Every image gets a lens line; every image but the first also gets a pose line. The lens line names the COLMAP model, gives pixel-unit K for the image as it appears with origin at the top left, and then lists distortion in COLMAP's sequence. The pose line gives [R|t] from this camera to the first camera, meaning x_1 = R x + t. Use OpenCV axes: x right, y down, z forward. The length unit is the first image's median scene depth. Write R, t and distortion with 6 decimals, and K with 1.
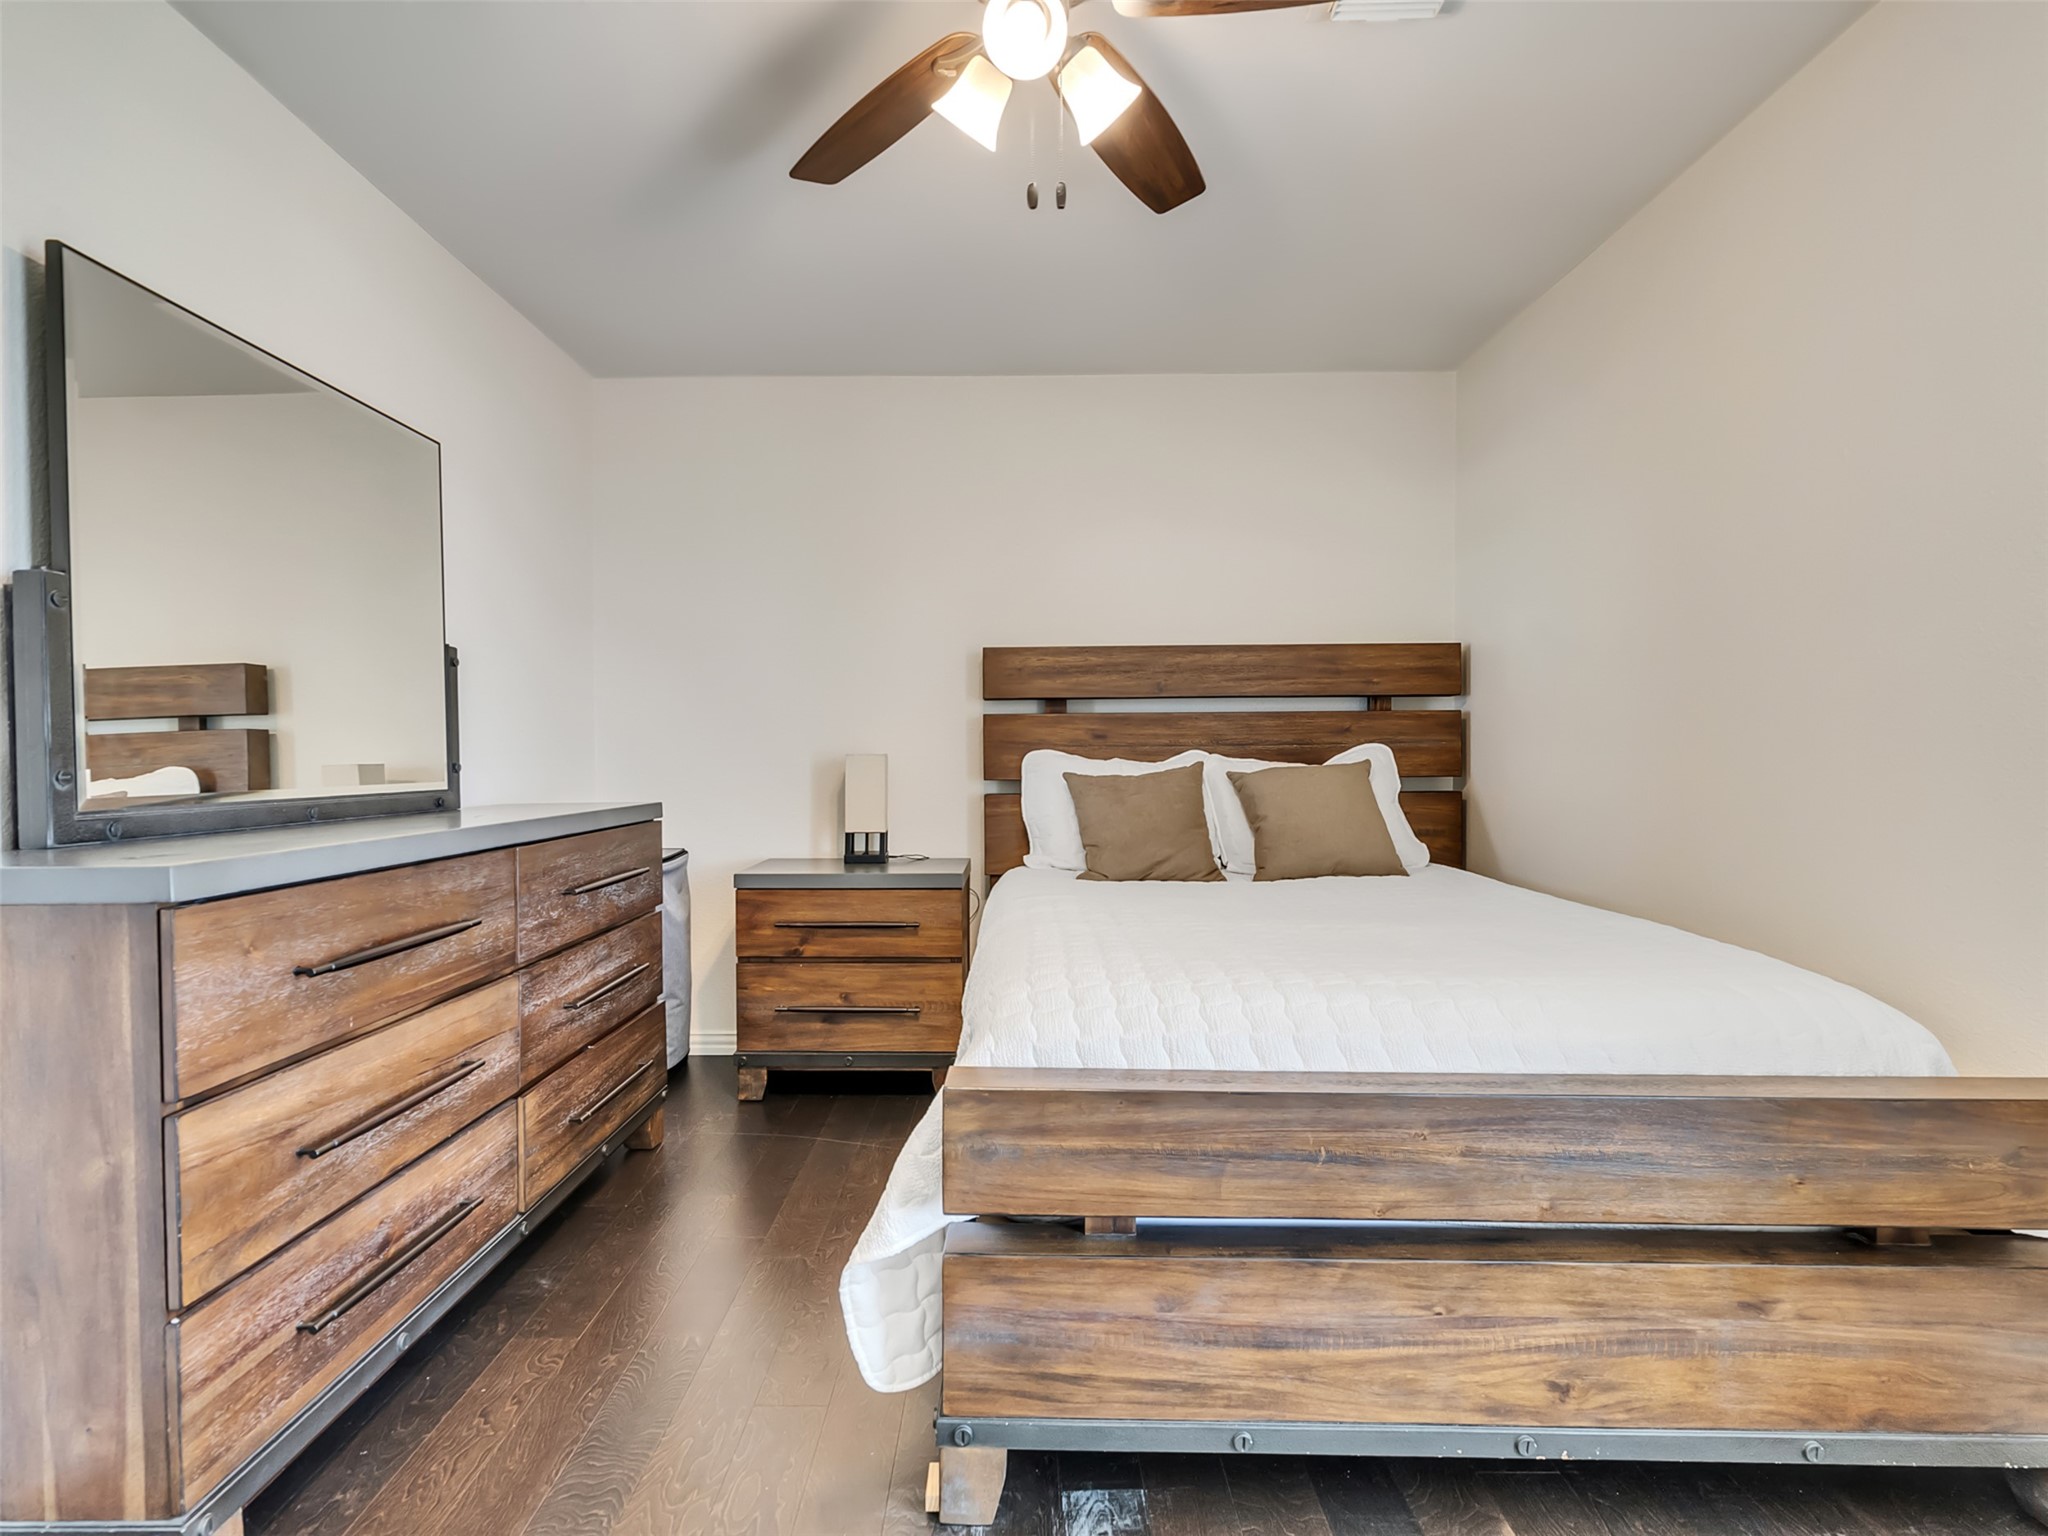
lens RADIAL K [[1047.6, 0, 1020.6], [0, 1047.6, 766.2], [0, 0, 1]] dist [-0.006819, 0.003745]
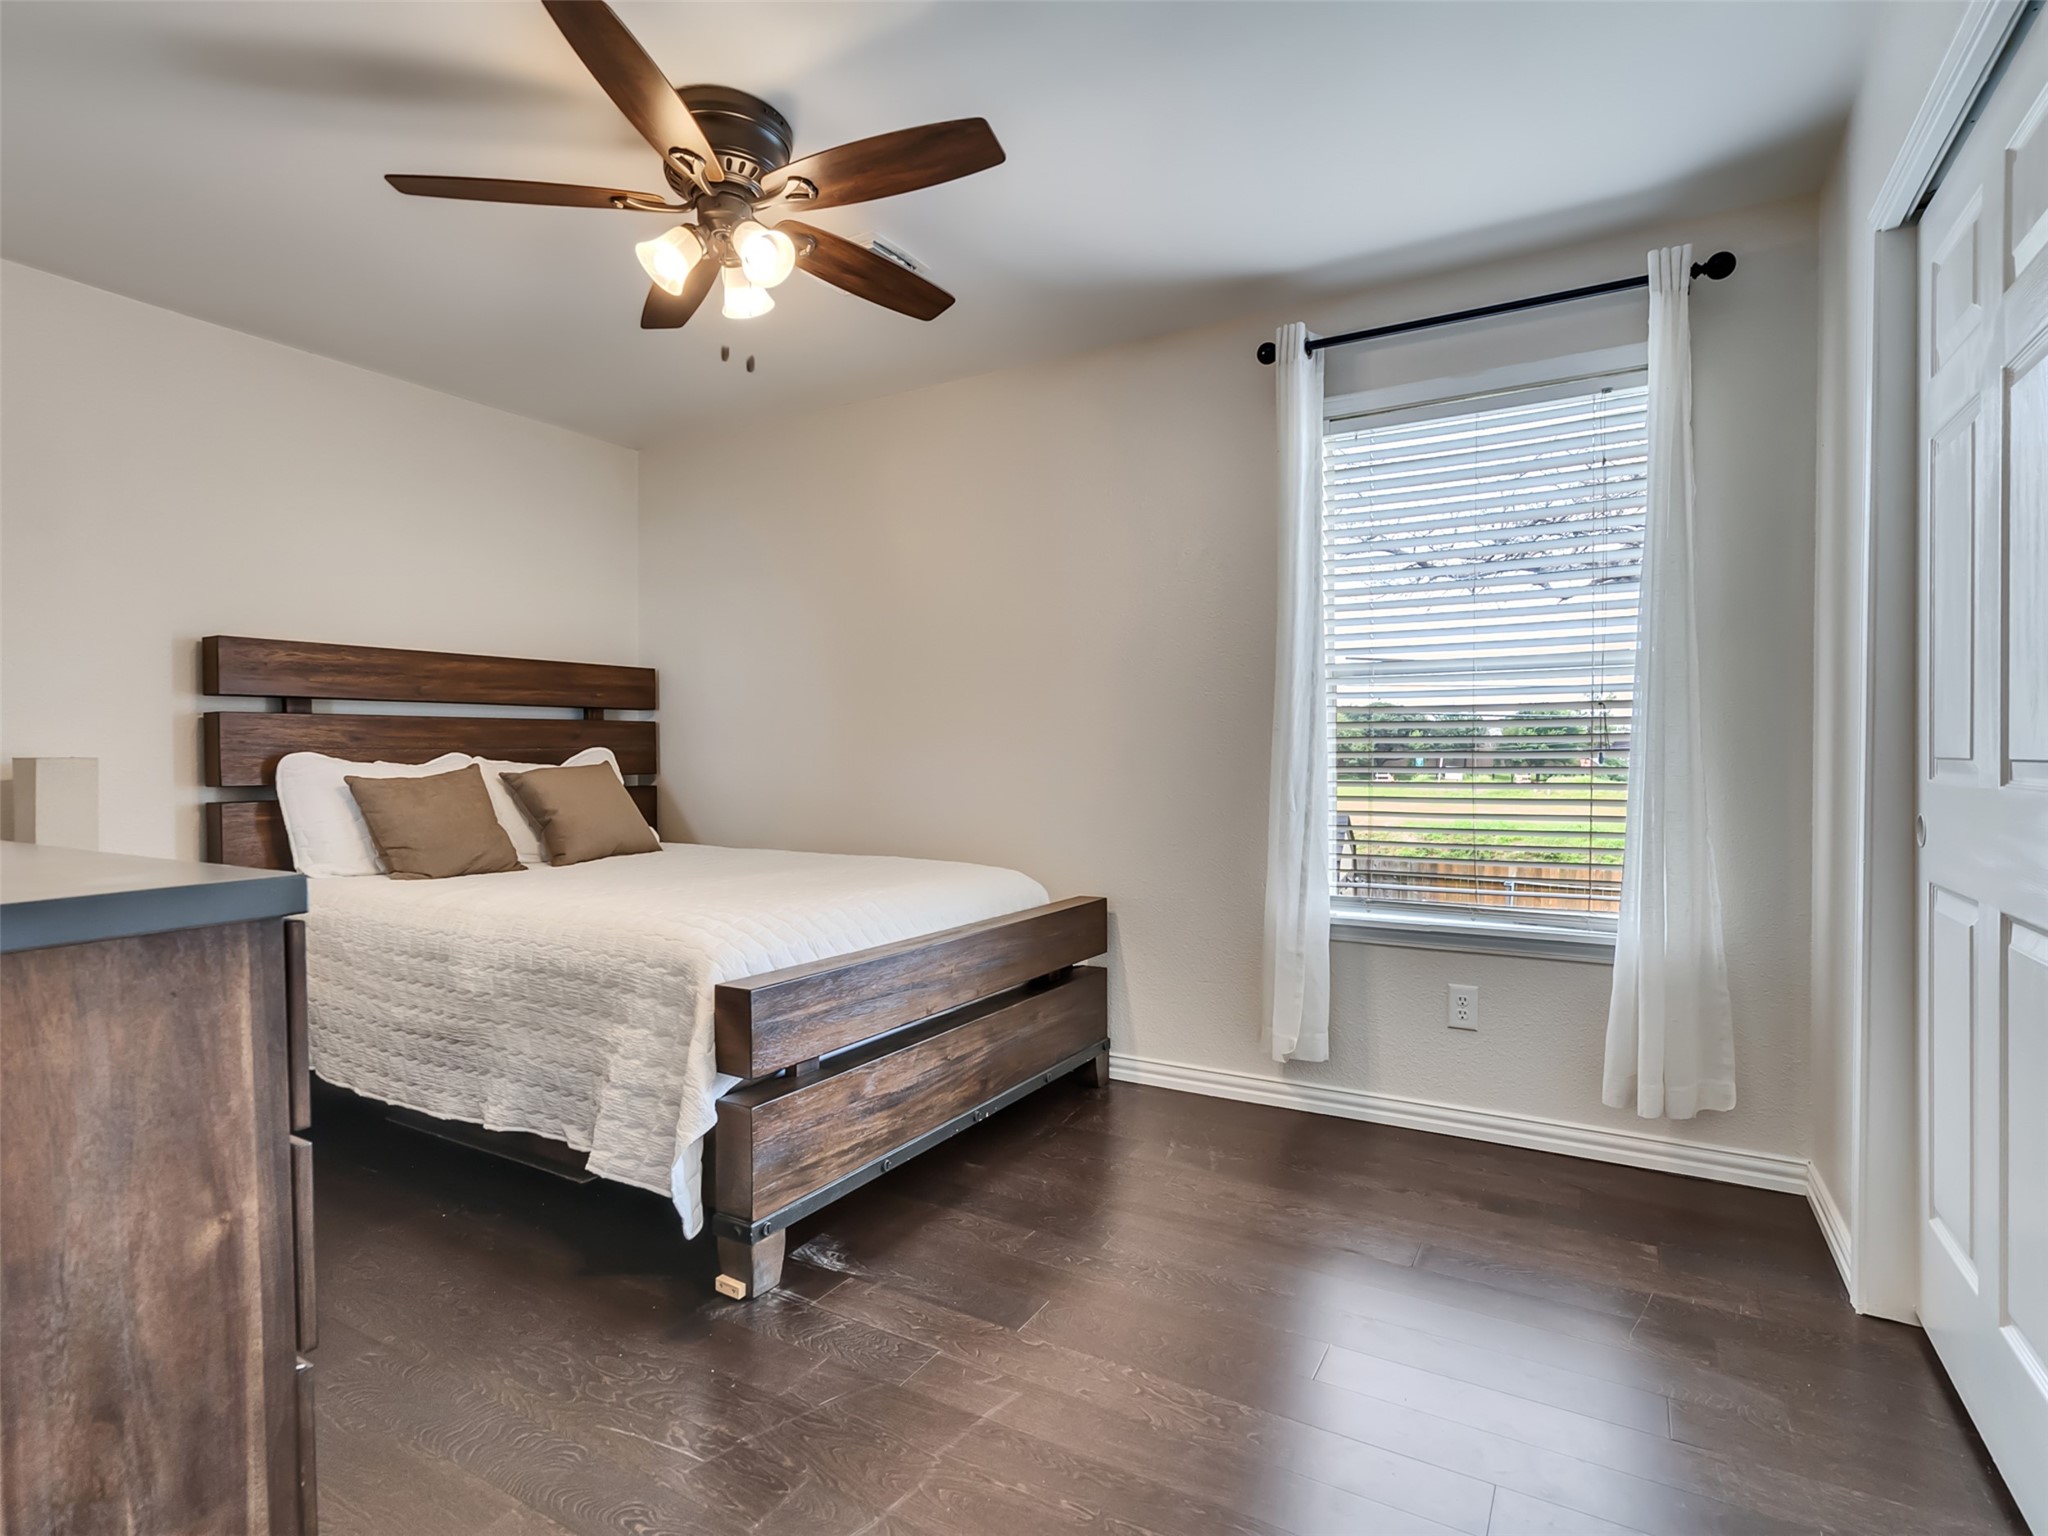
lens RADIAL K [[1047.6, 0, 1014.5], [0, 1047.6, 766.9], [0, 0, 1]] dist [-0.006819, 0.003745]
pose [[0.494678, -0.011429, 0.869001, -0.524448], [0.013989, 0.999889, 0.005188, 0.001219], [-0.868964, 0.009590, 0.494783, -0.006001]]
